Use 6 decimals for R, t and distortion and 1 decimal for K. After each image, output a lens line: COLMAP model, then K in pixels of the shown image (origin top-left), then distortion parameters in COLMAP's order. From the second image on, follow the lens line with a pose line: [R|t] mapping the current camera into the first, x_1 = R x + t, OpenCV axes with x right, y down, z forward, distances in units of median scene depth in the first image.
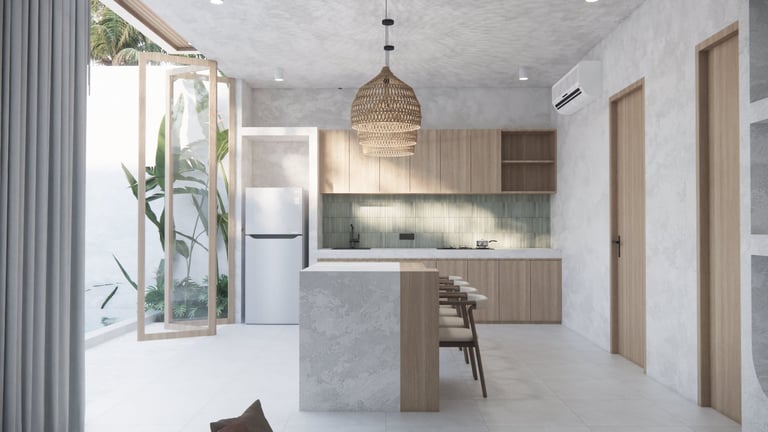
lens RADIAL K [[591.3, 0, 384.4], [0, 591.3, 210.6], [0, 0, 1]] dist [0.004556, 0.003118]
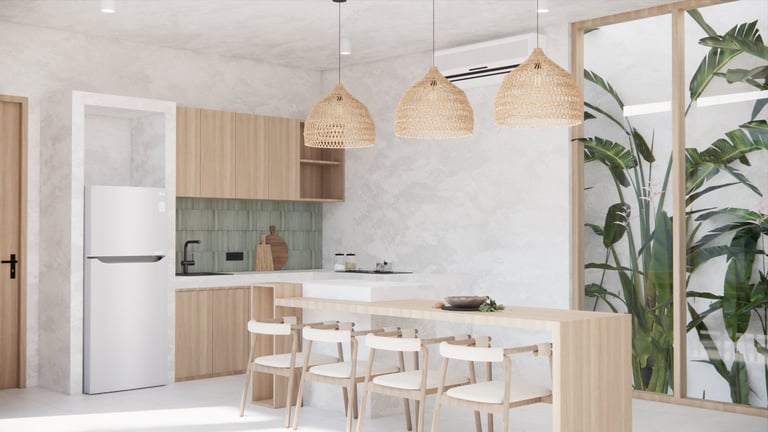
lens RADIAL K [[972.3, 0, 382.6], [0, 972.3, 214.3], [0, 0, 1]] dist [0.229642, 0.000000]
pose [[0.689310, 0.013718, 0.724336, -0.671061], [-0.009874, 0.999906, -0.009541, 0.000762], [-0.724399, -0.000575, 0.689381, 0.020110]]
